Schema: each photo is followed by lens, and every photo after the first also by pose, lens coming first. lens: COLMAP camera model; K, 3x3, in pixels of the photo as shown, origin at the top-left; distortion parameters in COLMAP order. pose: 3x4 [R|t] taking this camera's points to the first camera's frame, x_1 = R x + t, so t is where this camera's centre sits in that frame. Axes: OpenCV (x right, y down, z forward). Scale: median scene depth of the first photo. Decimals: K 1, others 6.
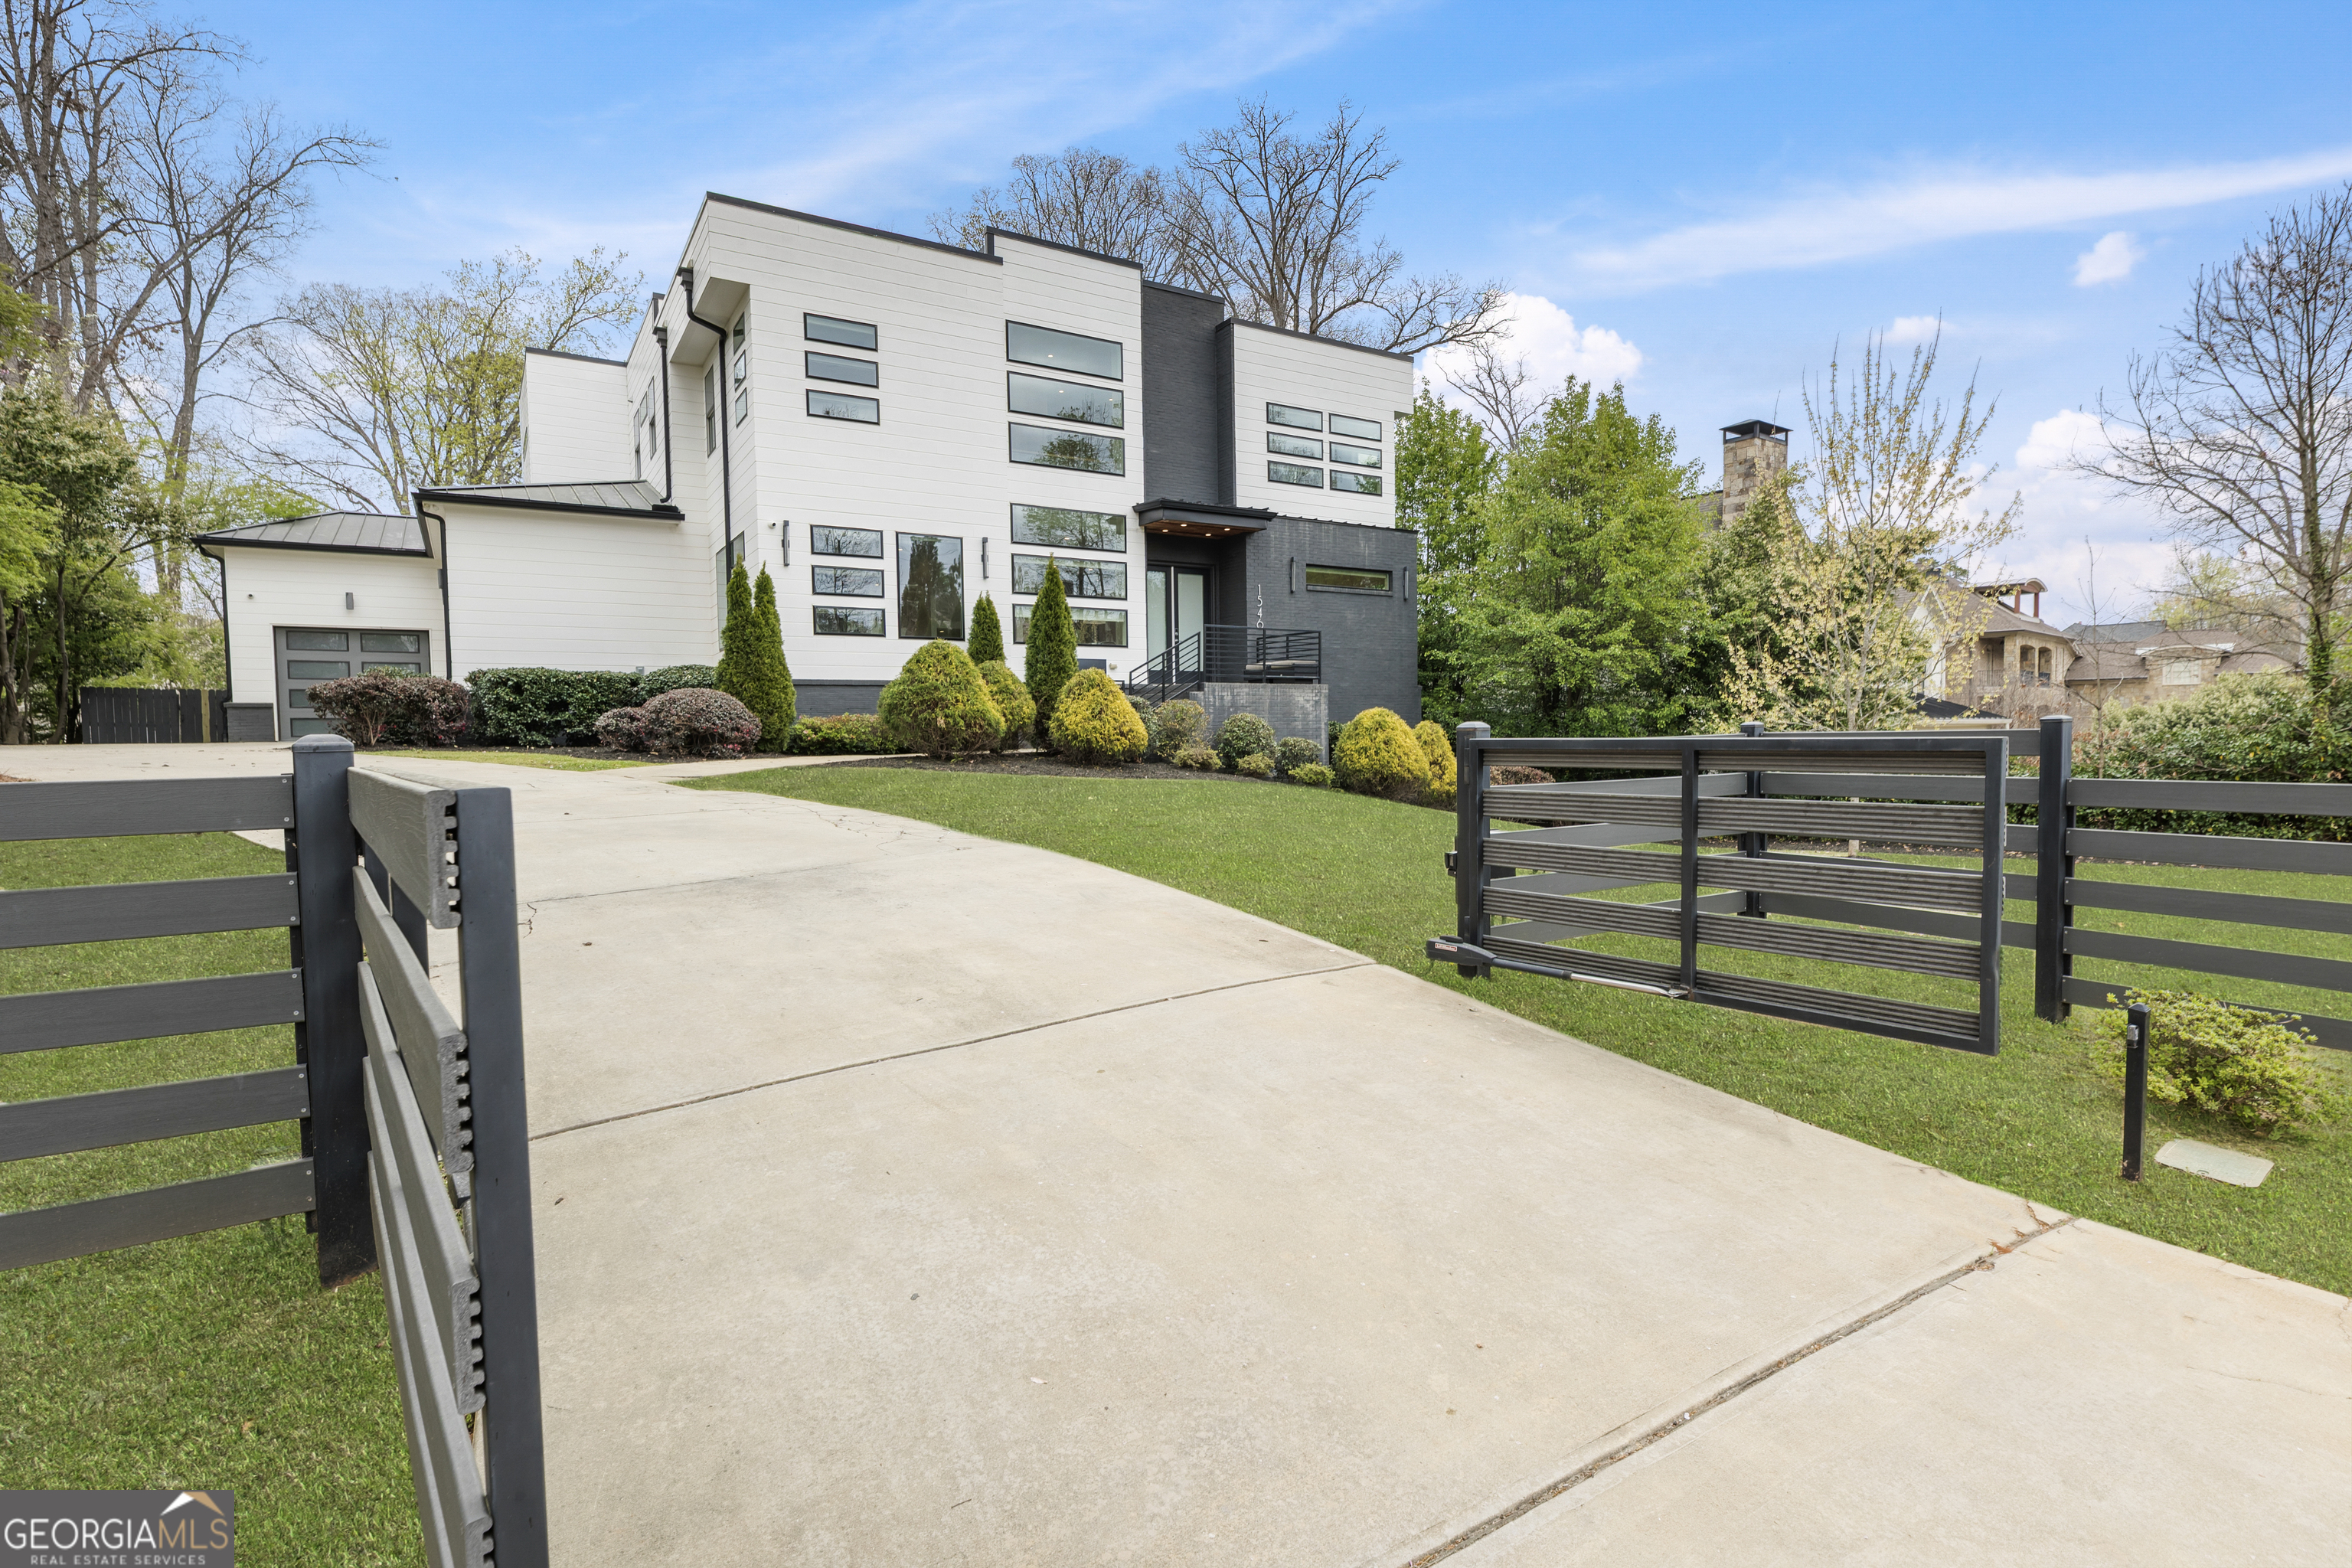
lens RADIAL K [[1141.9, 0, 1176.0], [0, 1141.9, 784.0], [0, 0, 1]] dist [0.000845, -0.006435]
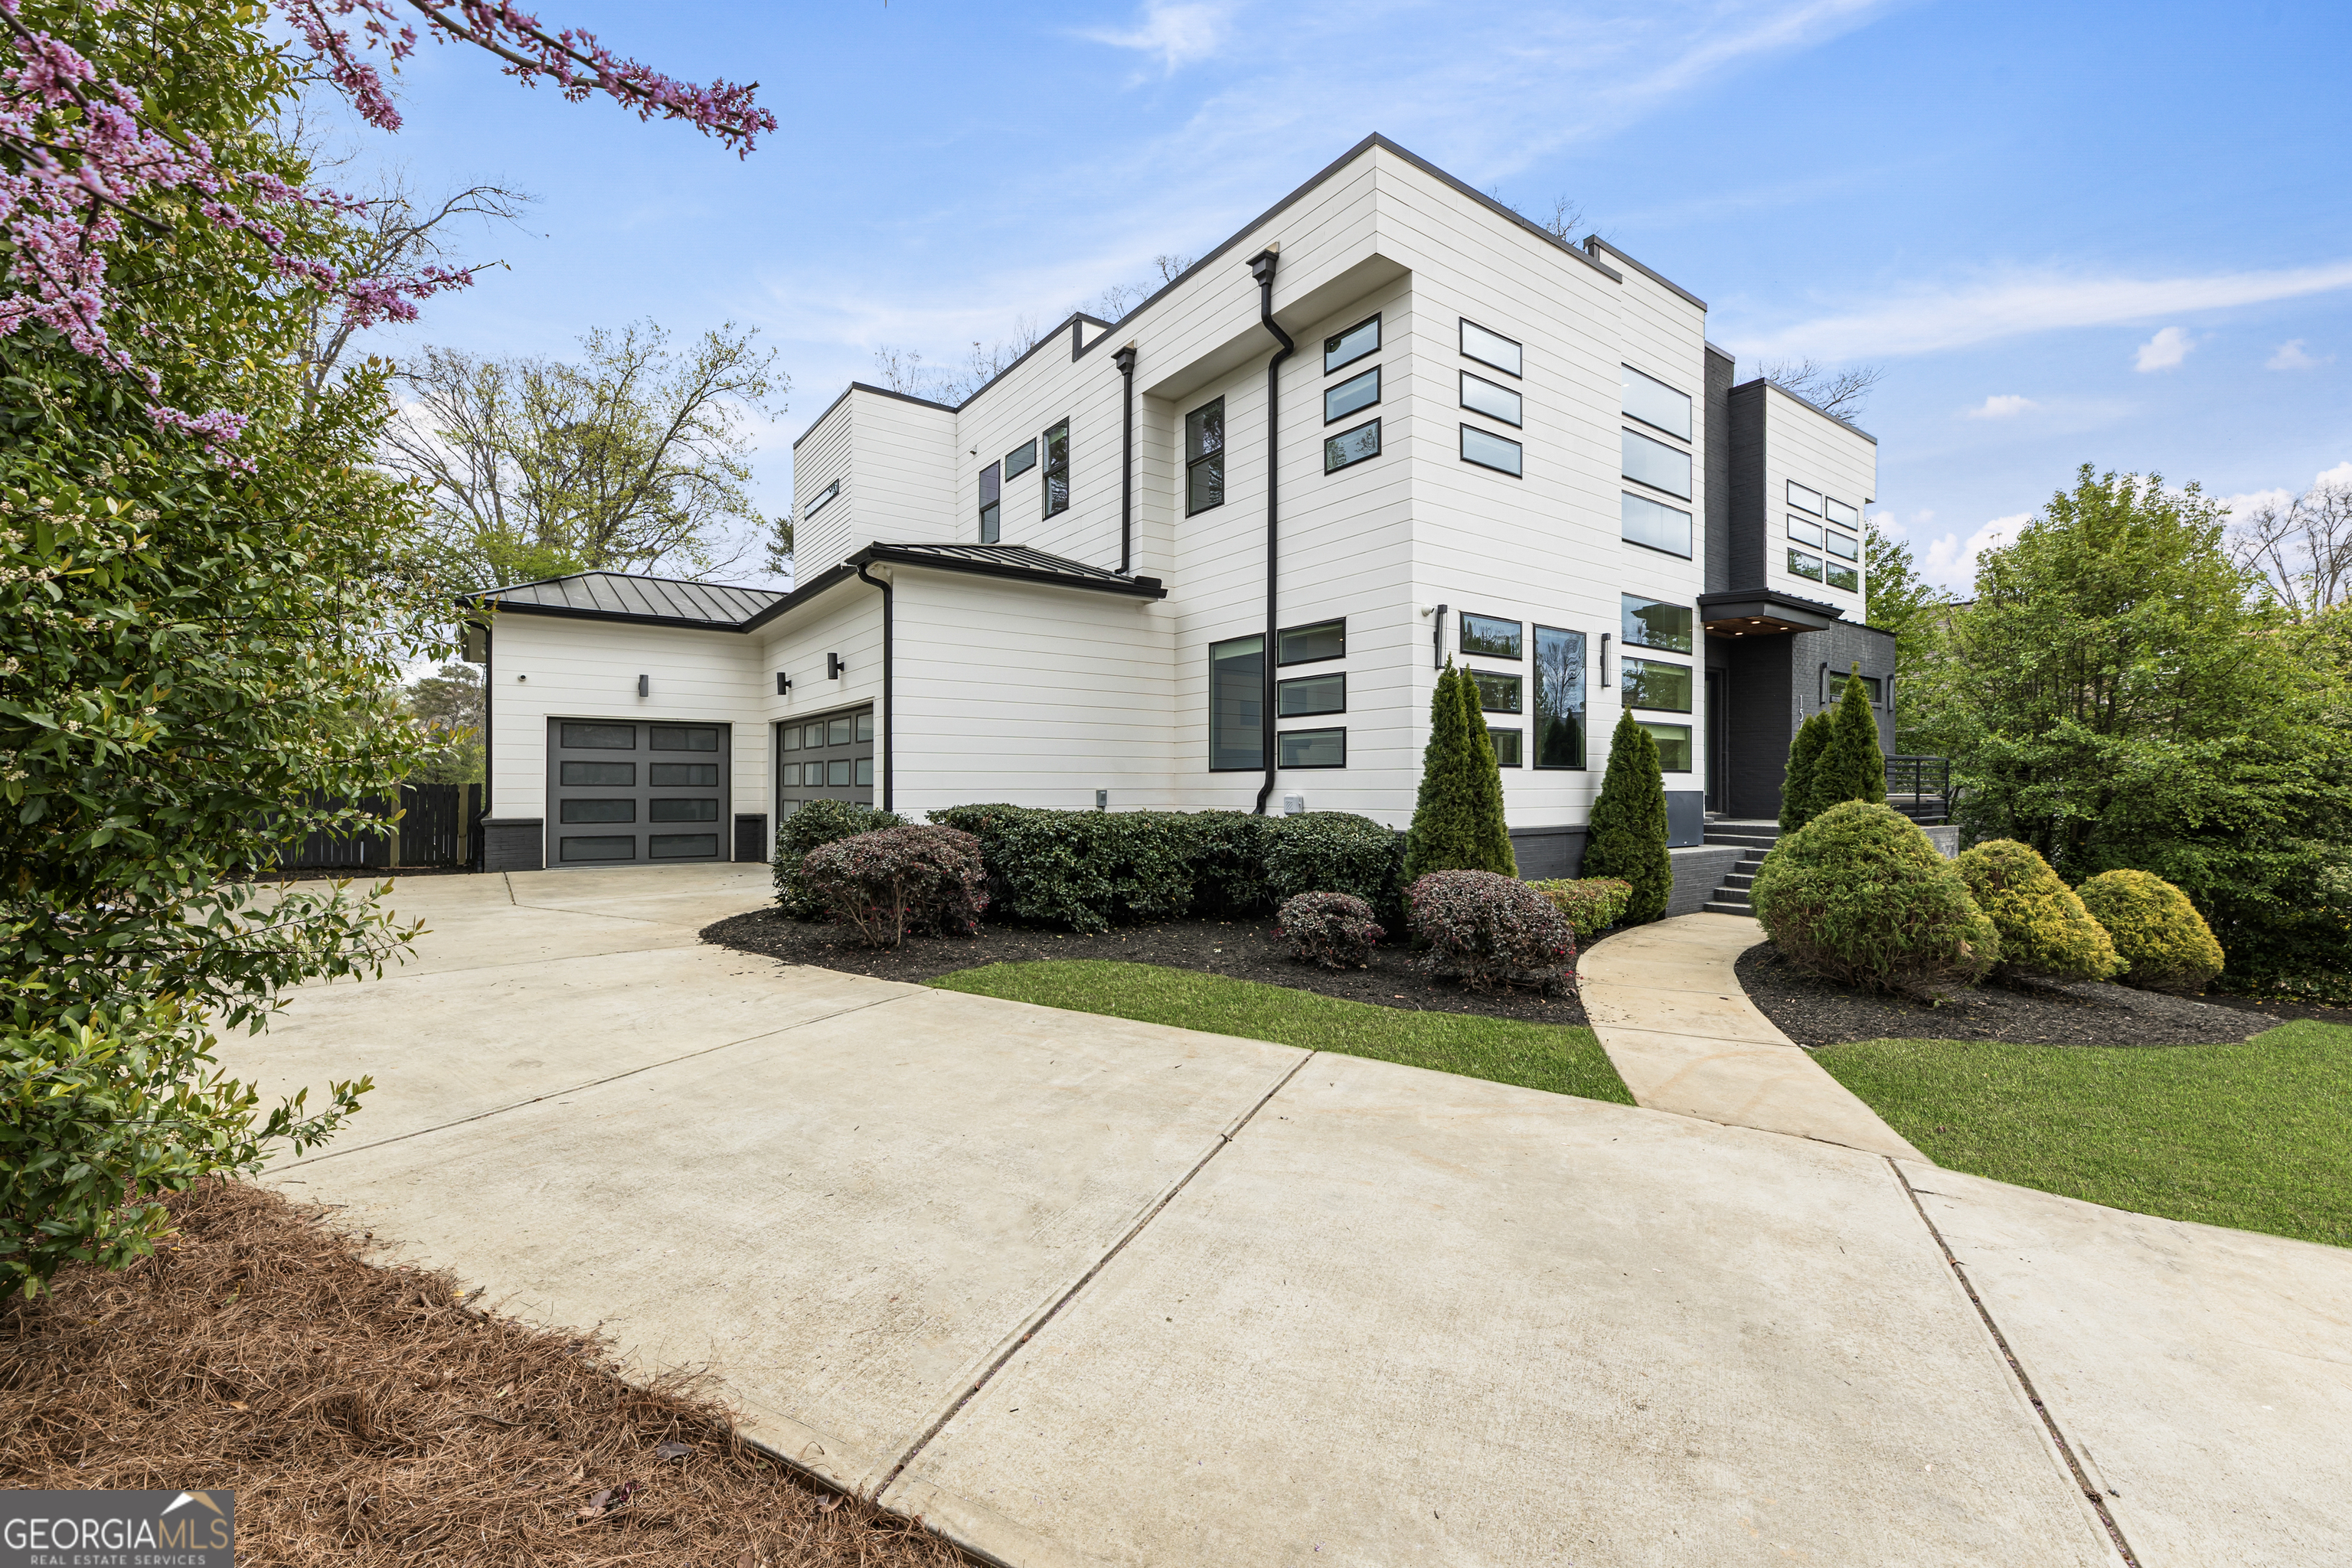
lens RADIAL K [[979.1, 0, 1176.0], [0, 979.1, 784.0], [0, 0, 1]] dist [-0.008921, -0.000106]
pose [[0.997386, 0.017538, 0.070103, -0.422272], [-0.014433, 0.998903, -0.044547, -0.071821], [-0.070807, 0.043418, 0.996545, 0.325759]]
